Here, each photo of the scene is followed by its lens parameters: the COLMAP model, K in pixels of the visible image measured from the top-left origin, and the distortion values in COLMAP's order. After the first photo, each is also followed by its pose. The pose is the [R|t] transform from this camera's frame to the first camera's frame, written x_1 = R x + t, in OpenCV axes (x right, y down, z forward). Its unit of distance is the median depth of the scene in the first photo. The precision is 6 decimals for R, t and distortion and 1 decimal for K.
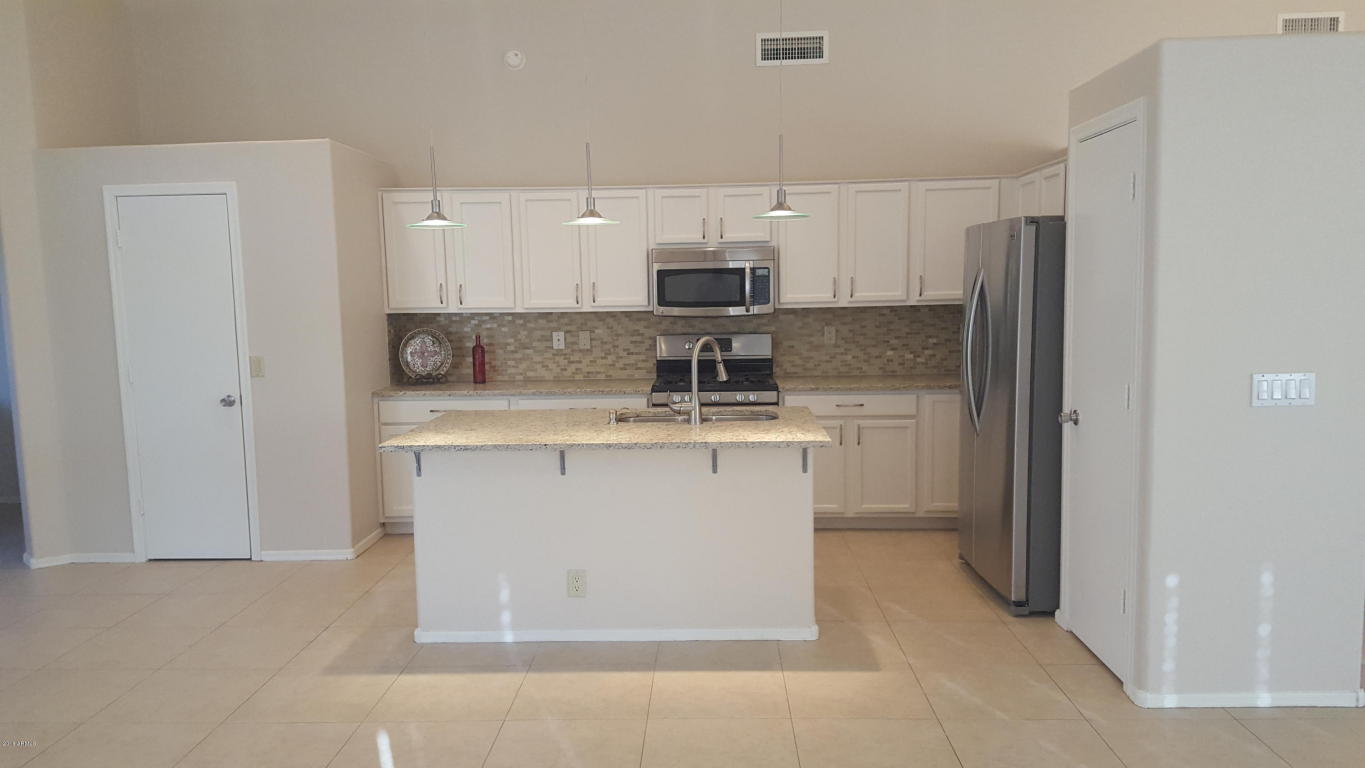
lens RADIAL K [[989.3, 0, 686.8], [0, 989.3, 382.6], [0, 0, 1]] dist [0.060410, -0.064683]
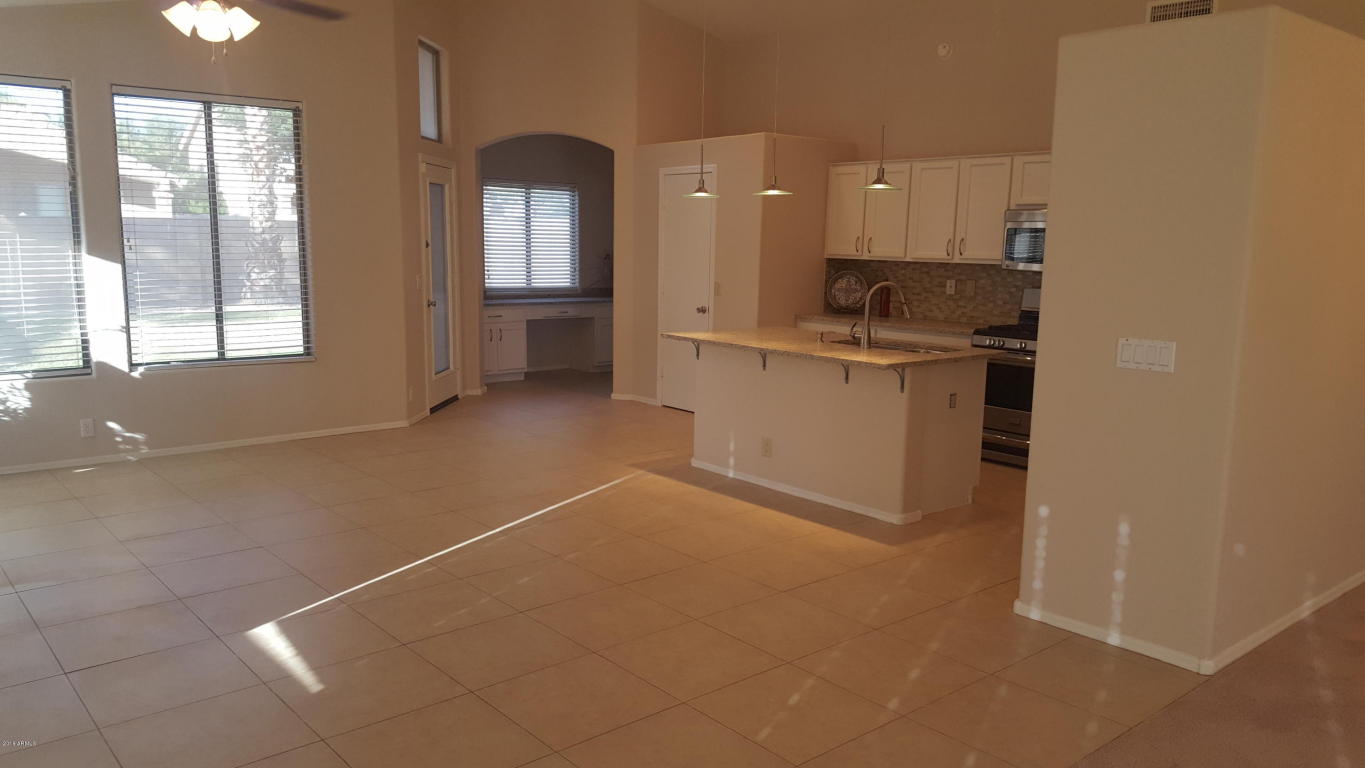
lens RADIAL K [[989.3, 0, 682.6], [0, 989.3, 393.6], [0, 0, 1]] dist [0.060410, -0.064683]
pose [[0.674766, 0.144568, -0.723734, 0.622304], [-0.102185, 0.989483, 0.102380, -0.006567], [0.730923, 0.004872, 0.682442, -0.052145]]
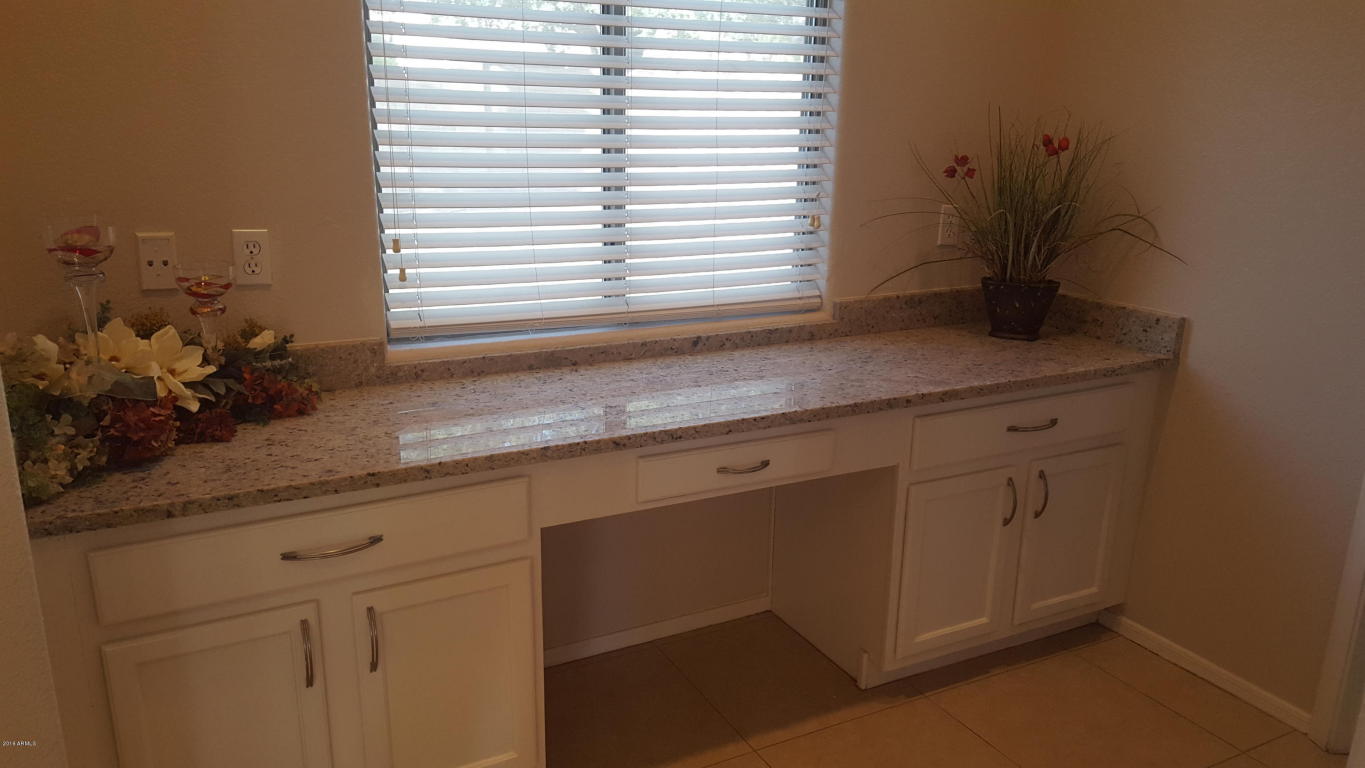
lens RADIAL K [[989.3, 0, 683.1], [0, 989.3, 384.4], [0, 0, 1]] dist [0.060410, -0.064683]
pose [[0.485789, 0.259665, -0.834615, -0.613874], [-0.116745, 0.965575, 0.232457, -0.057696], [0.866245, -0.015488, 0.499380, 0.852821]]
